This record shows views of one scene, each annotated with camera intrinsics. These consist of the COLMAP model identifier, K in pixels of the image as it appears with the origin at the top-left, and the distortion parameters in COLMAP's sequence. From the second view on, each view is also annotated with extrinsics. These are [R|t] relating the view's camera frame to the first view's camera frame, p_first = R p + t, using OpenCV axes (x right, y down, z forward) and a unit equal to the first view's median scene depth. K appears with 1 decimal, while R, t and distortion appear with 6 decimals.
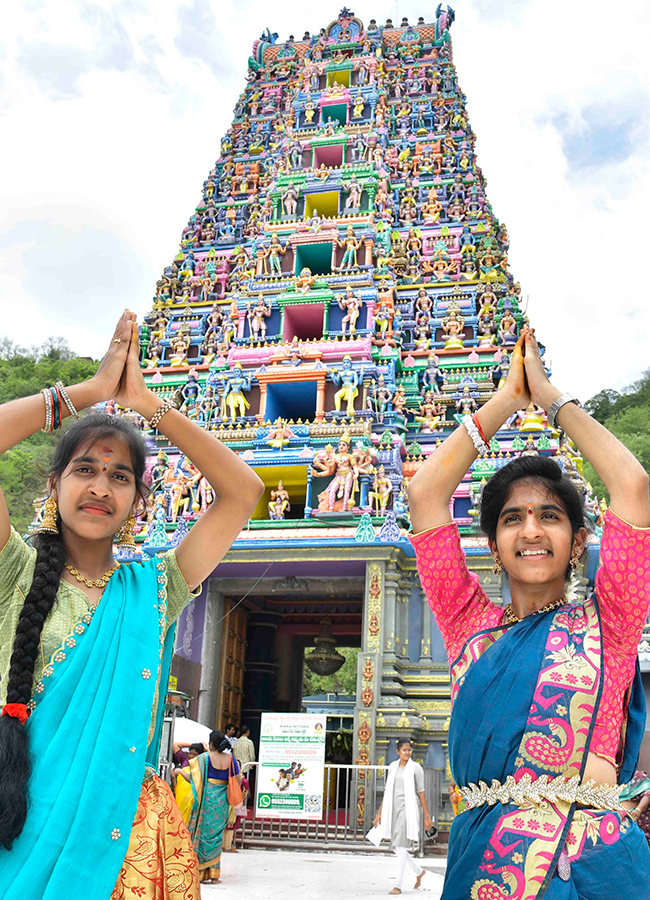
lens RADIAL K [[780.1, 0, 341.5], [0, 780.1, 576.2], [0, 0, 1]] dist [-0.112739, 0.056346]
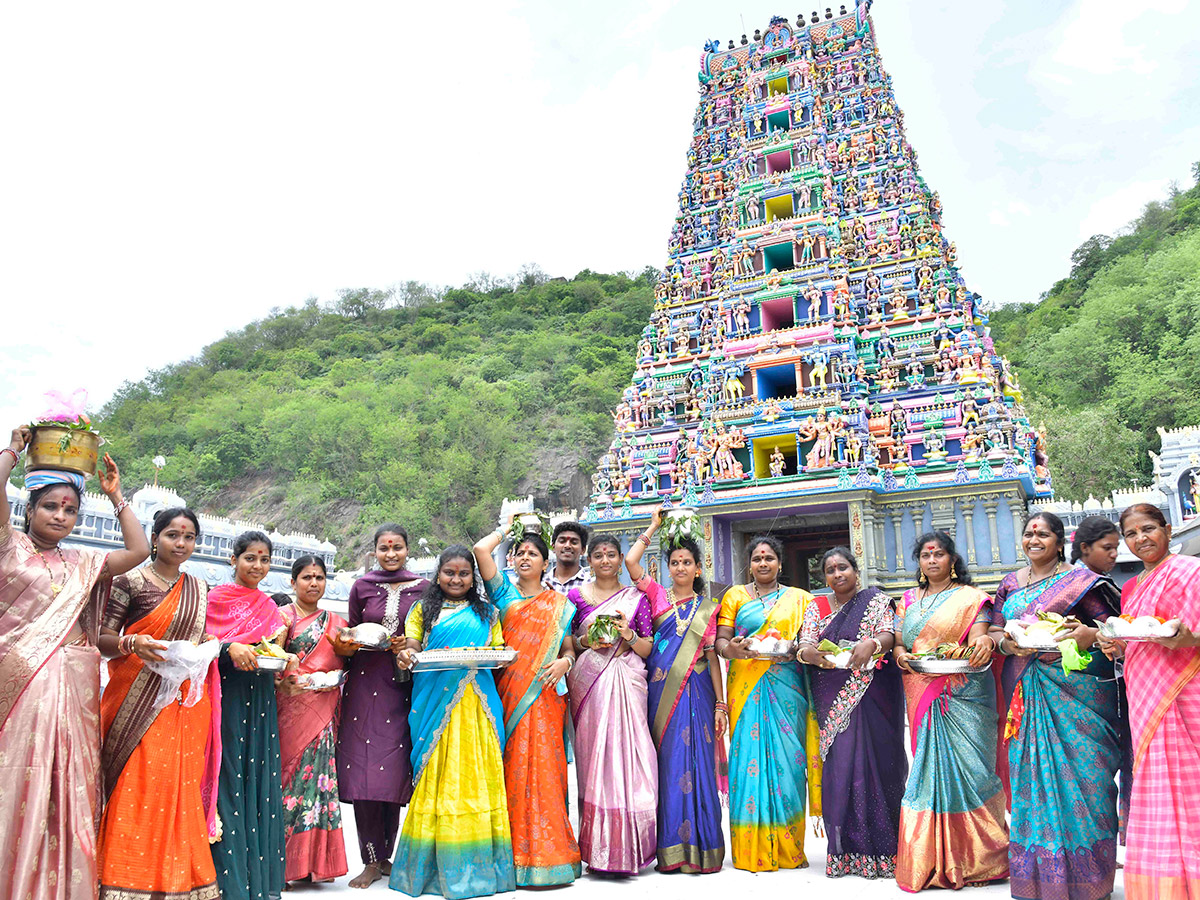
lens RADIAL K [[1036.8, 0, 559.8], [0, 1036.8, 482.1], [0, 0, 1]] dist [-0.115732, 0.083048]
pose [[0.954722, -0.109226, -0.276725, 0.046421], [0.131859, 0.989168, 0.064491, -0.208554], [0.266683, -0.098059, 0.958783, -0.744372]]
